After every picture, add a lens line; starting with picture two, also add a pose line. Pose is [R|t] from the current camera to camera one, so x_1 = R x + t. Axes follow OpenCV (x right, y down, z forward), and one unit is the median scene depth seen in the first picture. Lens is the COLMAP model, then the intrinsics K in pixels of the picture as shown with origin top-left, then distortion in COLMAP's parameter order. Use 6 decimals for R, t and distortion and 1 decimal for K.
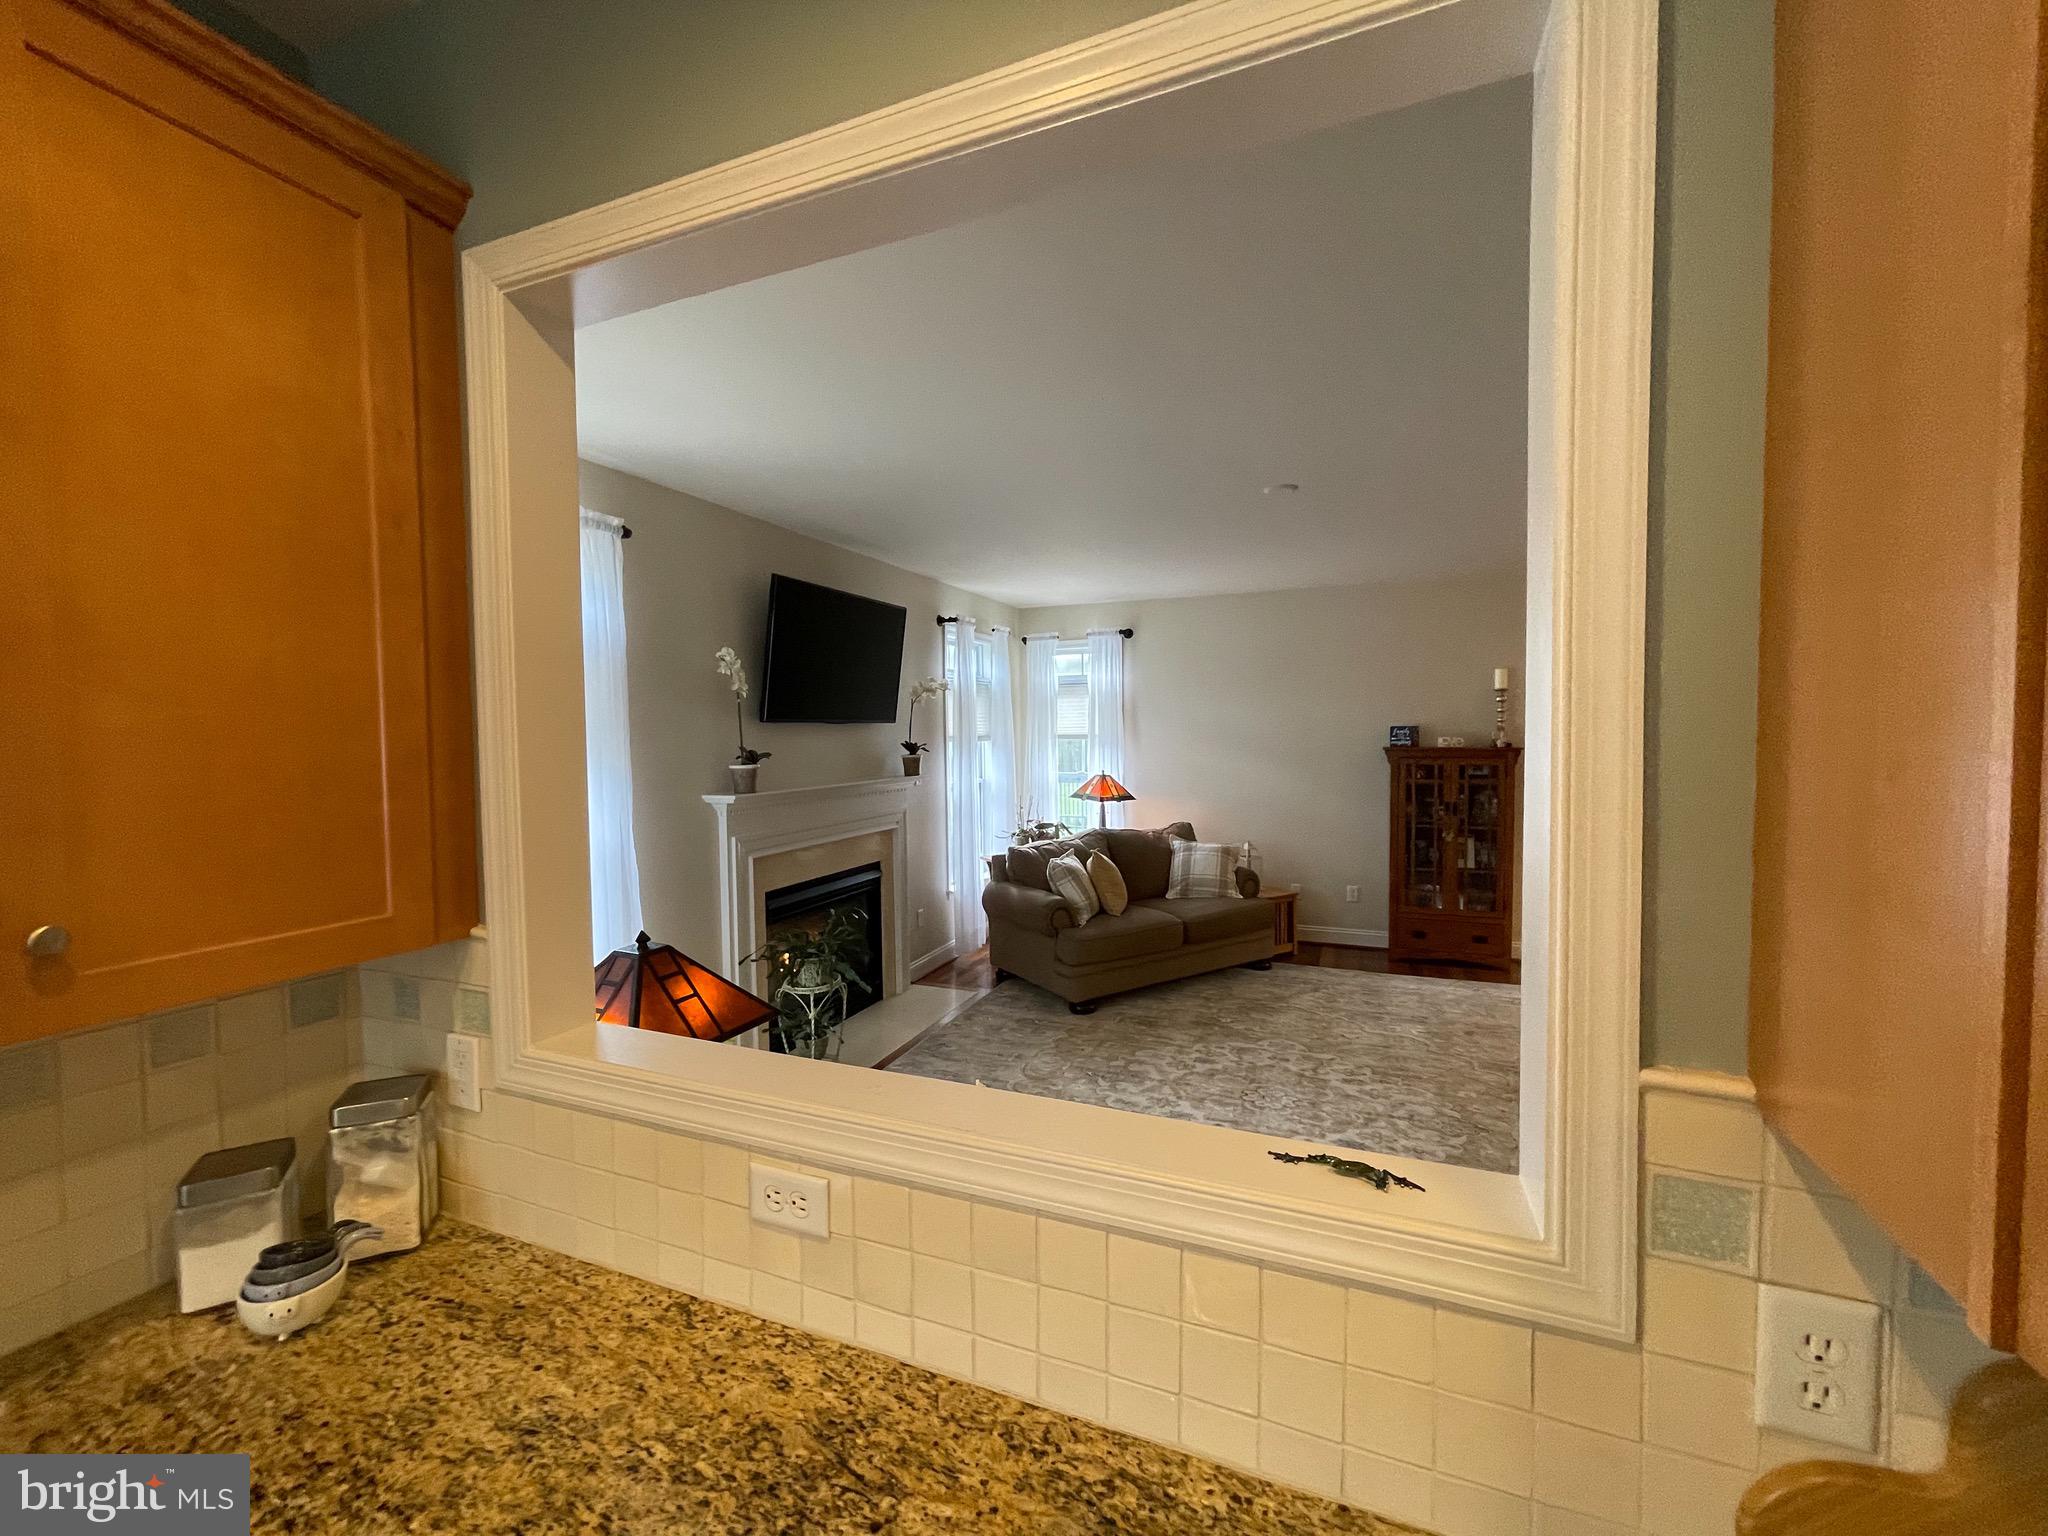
lens RADIAL K [[828.4, 0, 1006.9], [0, 828.4, 761.1], [0, 0, 1]] dist [-0.002414, -0.000268]
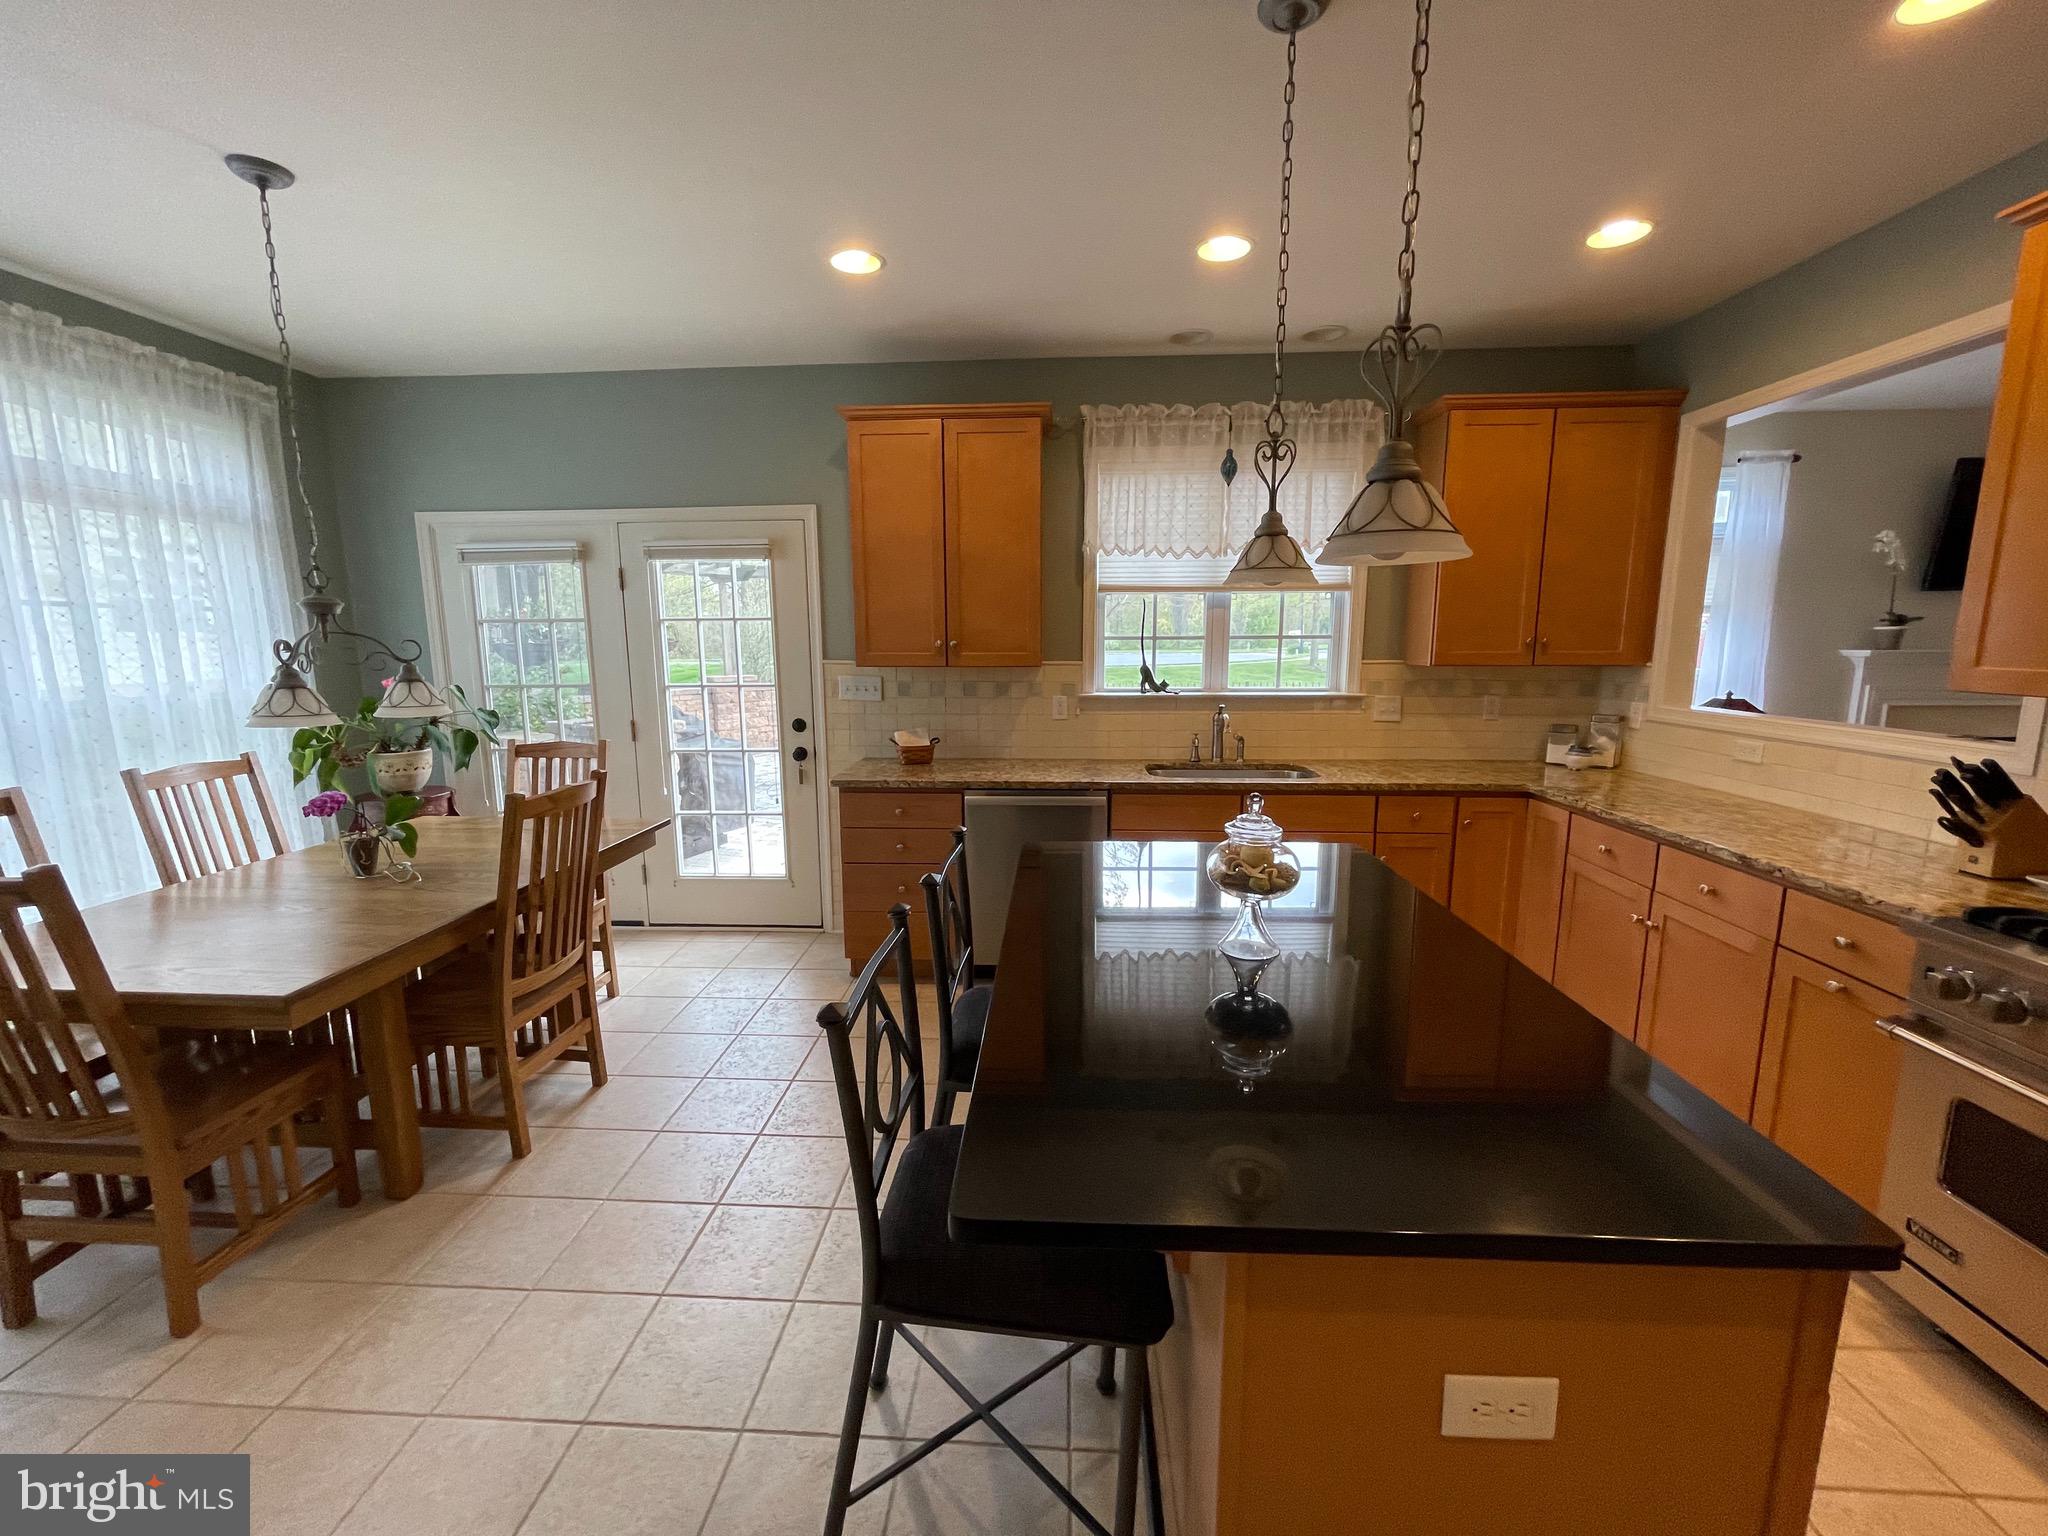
lens RADIAL K [[828.4, 0, 1007.6], [0, 828.4, 779.2], [0, 0, 1]] dist [-0.002414, -0.000268]
pose [[0.328220, 0.168839, -0.929389, 0.396185], [-0.027874, 0.985199, 0.169134, 0.052358], [0.944190, -0.029607, 0.328069, -0.596768]]
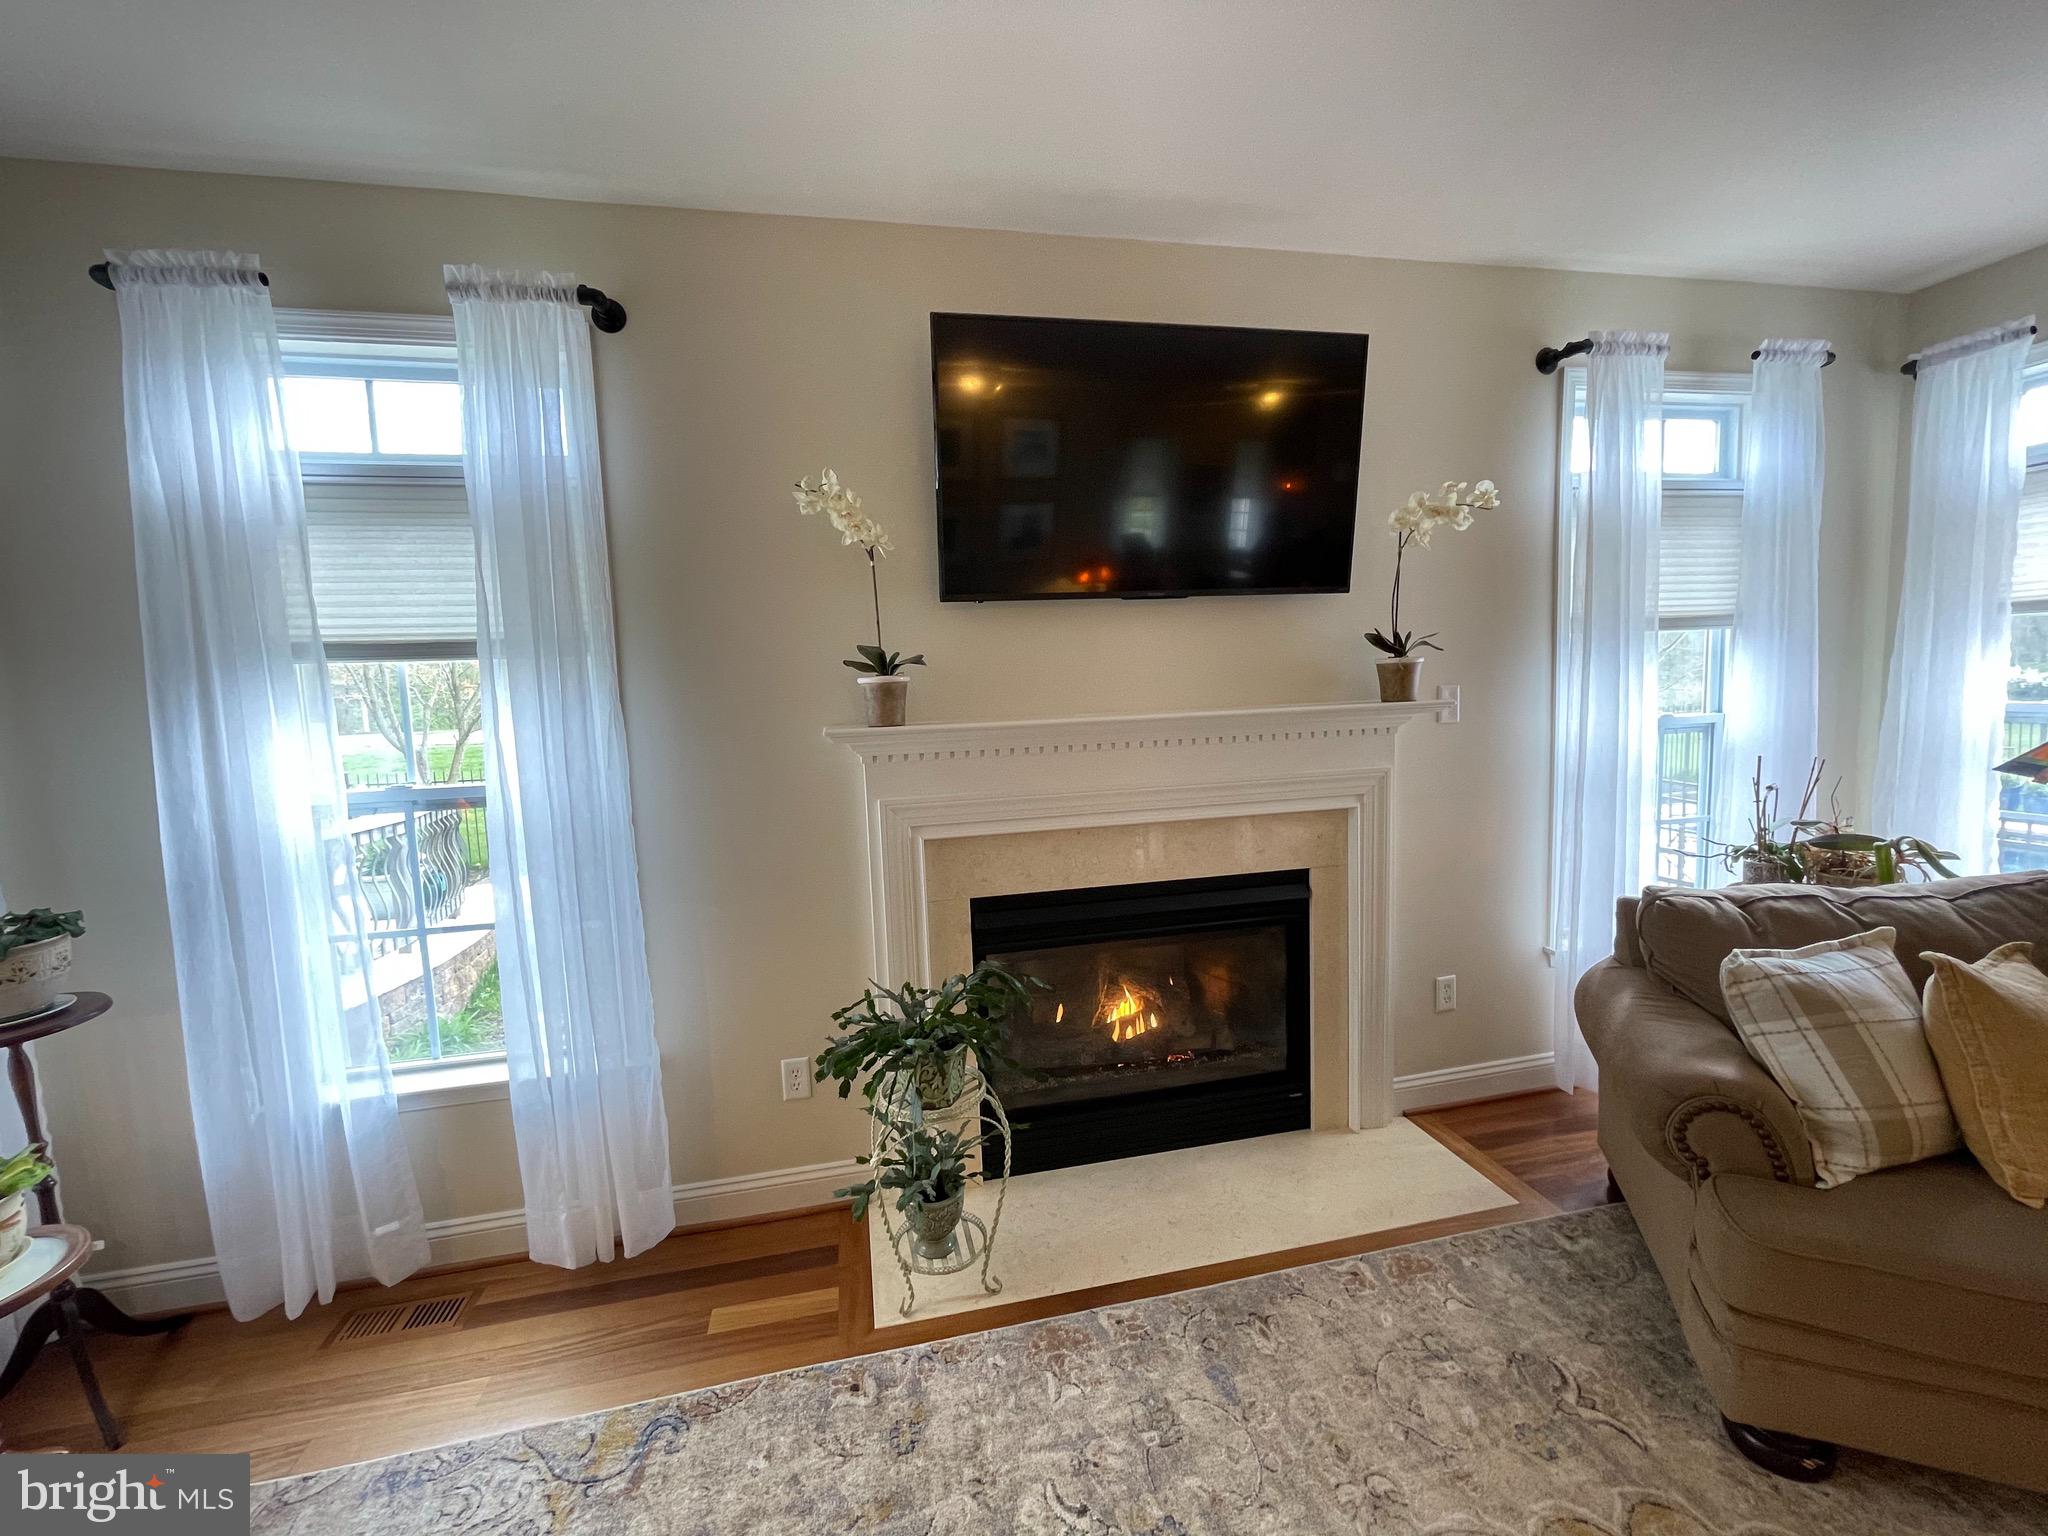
lens RADIAL K [[828.4, 0, 1007.2], [0, 828.4, 764.4], [0, 0, 1]] dist [-0.002414, -0.000268]
pose [[0.571734, 0.073000, -0.817185, 0.187320], [0.001922, 0.995912, 0.090311, 0.011848], [0.820437, -0.053205, 0.569257, 0.681452]]
